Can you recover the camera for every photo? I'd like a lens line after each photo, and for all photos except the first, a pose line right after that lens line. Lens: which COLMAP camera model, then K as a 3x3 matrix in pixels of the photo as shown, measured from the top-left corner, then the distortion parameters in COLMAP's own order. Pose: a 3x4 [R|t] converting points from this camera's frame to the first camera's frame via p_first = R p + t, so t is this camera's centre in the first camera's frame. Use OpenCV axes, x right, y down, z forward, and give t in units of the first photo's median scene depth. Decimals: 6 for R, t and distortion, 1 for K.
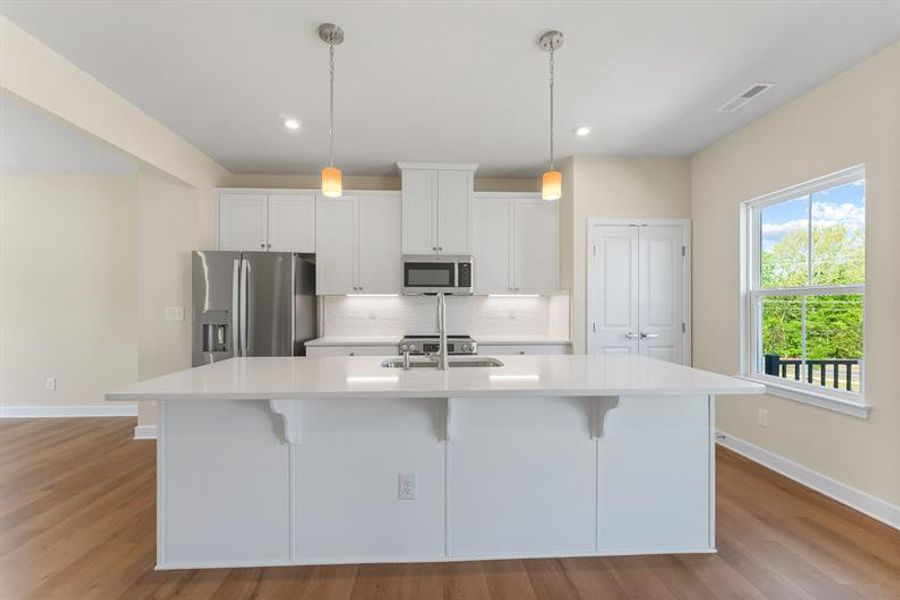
lens RADIAL K [[367.6, 0, 455.2], [0, 367.6, 300.8], [0, 0, 1]] dist [0.000765, 0.000353]
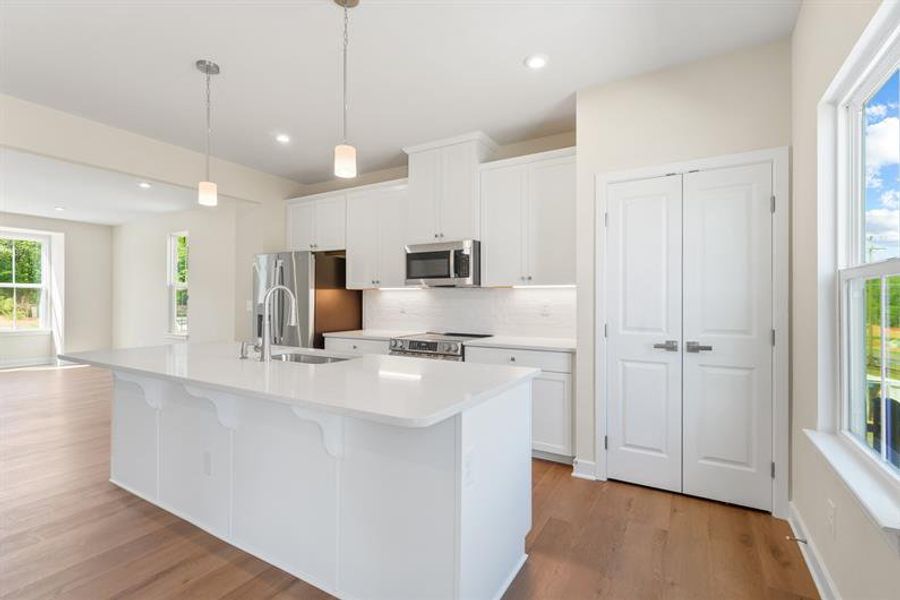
lens RADIAL K [[419.6, 0, 446.7], [0, 419.6, 296.6], [0, 0, 1]] dist [-0.010605, -0.001502]
pose [[0.832449, -0.004127, -0.554087, 0.534671], [0.007965, 0.999958, 0.004519, 0.001789], [0.554045, -0.008176, 0.832447, 0.164831]]
